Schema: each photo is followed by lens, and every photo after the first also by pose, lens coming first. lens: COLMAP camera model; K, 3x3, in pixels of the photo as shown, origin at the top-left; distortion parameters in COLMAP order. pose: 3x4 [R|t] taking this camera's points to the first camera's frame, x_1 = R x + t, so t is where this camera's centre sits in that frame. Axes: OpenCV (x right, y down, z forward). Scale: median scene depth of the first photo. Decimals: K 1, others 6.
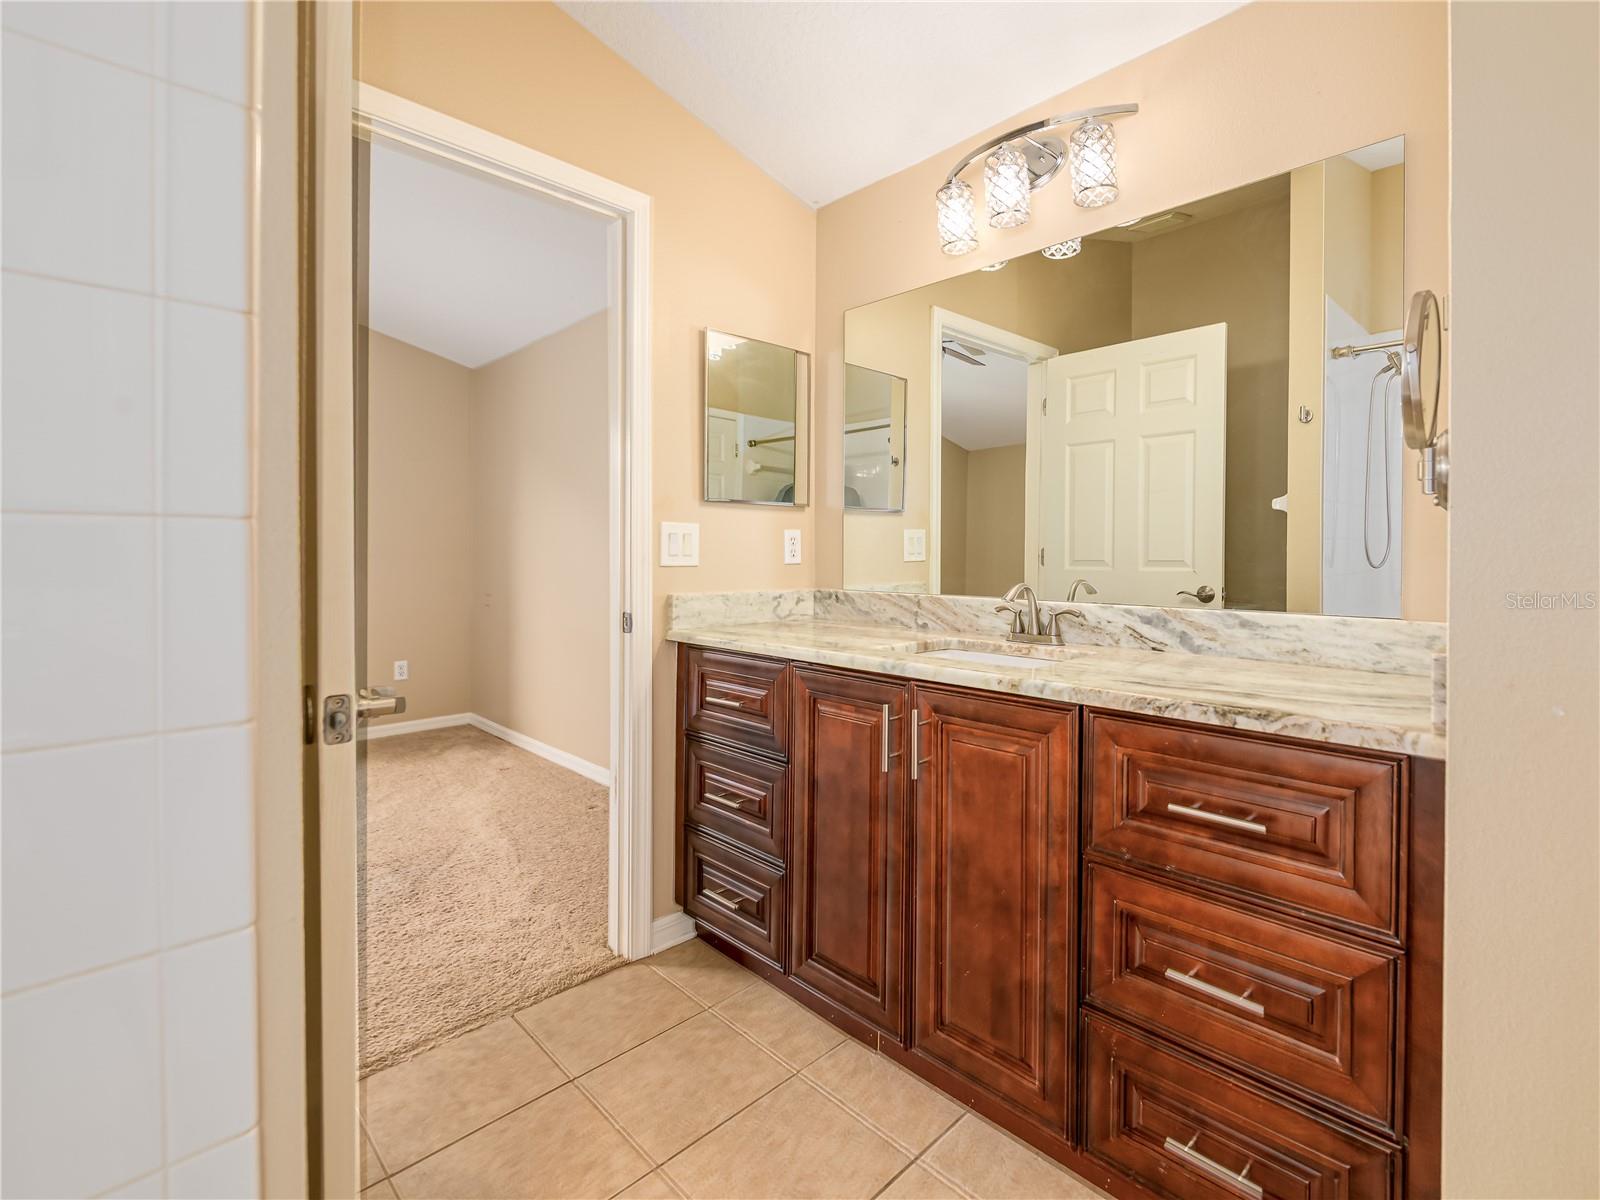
lens RADIAL K [[758.9, 0, 798.8], [0, 758.9, 559.5], [0, 0, 1]] dist [-0.000046, -0.000017]
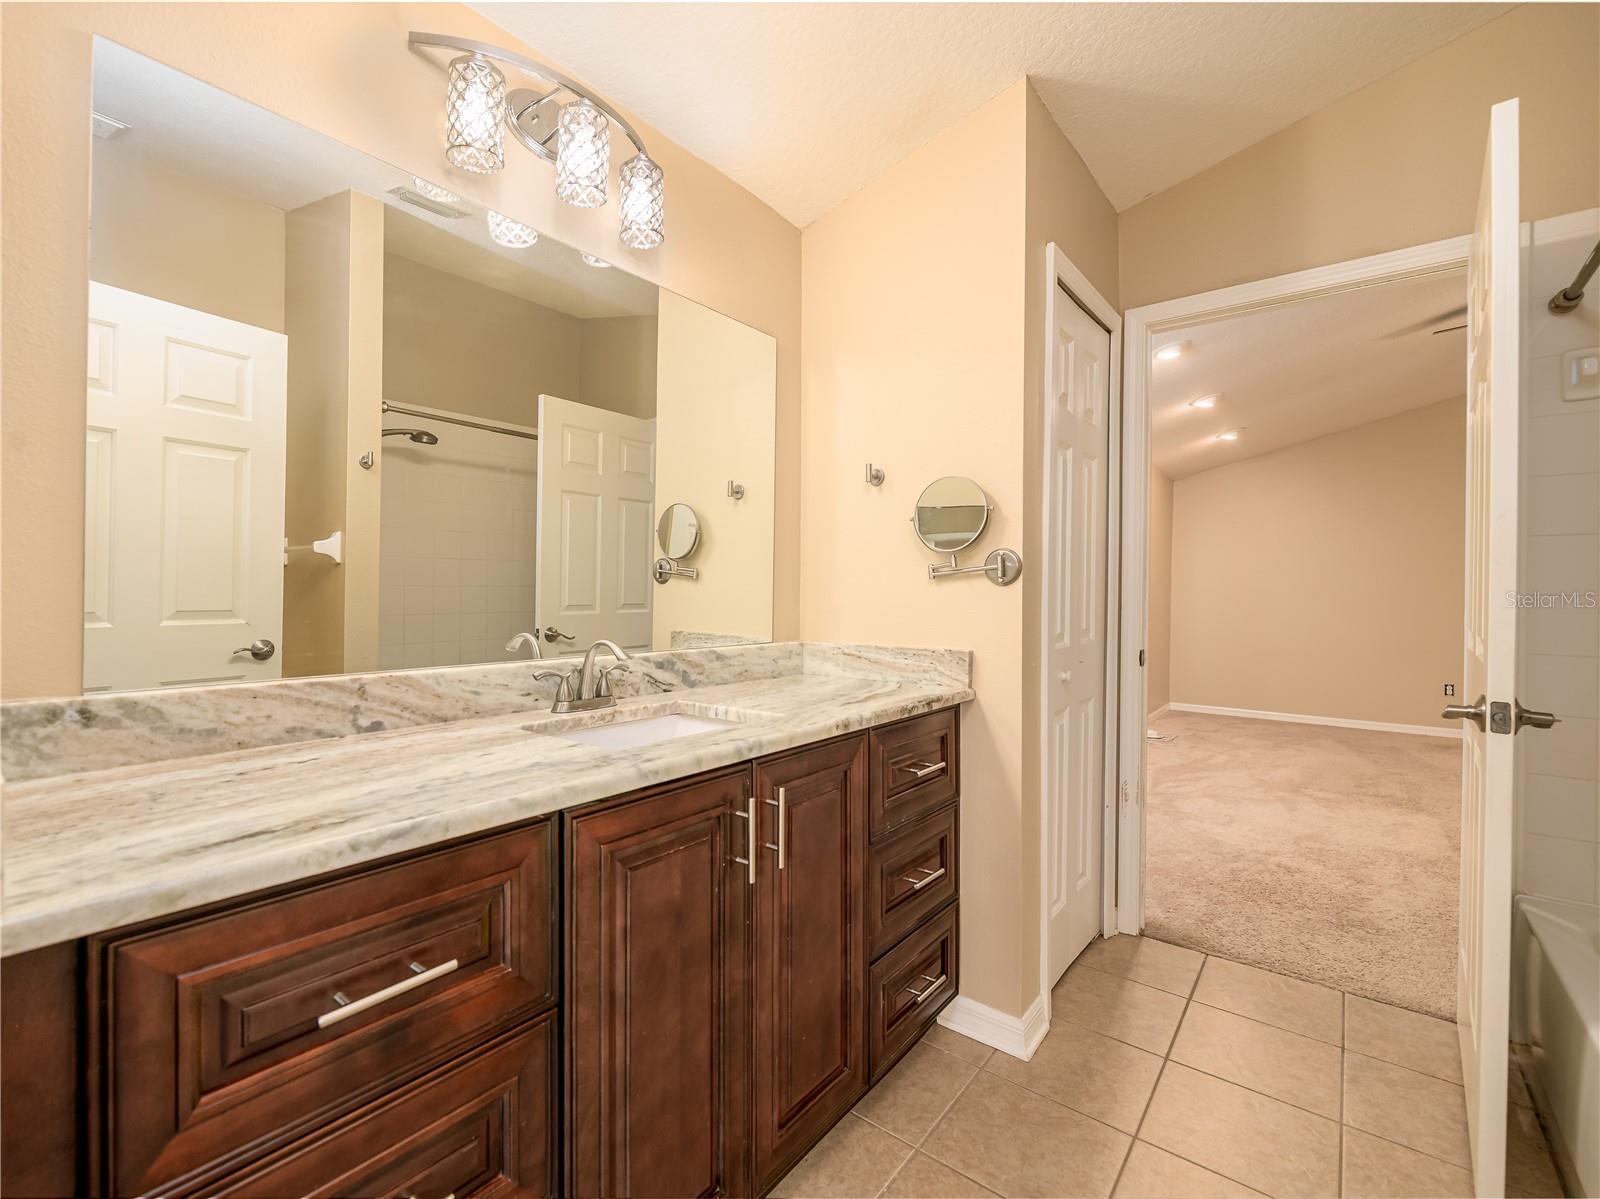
lens RADIAL K [[712.6, 0, 800.0], [0, 712.6, 599.5], [0, 0, 1]] dist [-0.000457, -0.000063]
pose [[-0.124114, -0.011491, 0.992201, -0.551630], [0.008746, 0.999881, 0.012674, -0.023781], [-0.992229, 0.010251, -0.123999, 0.897814]]
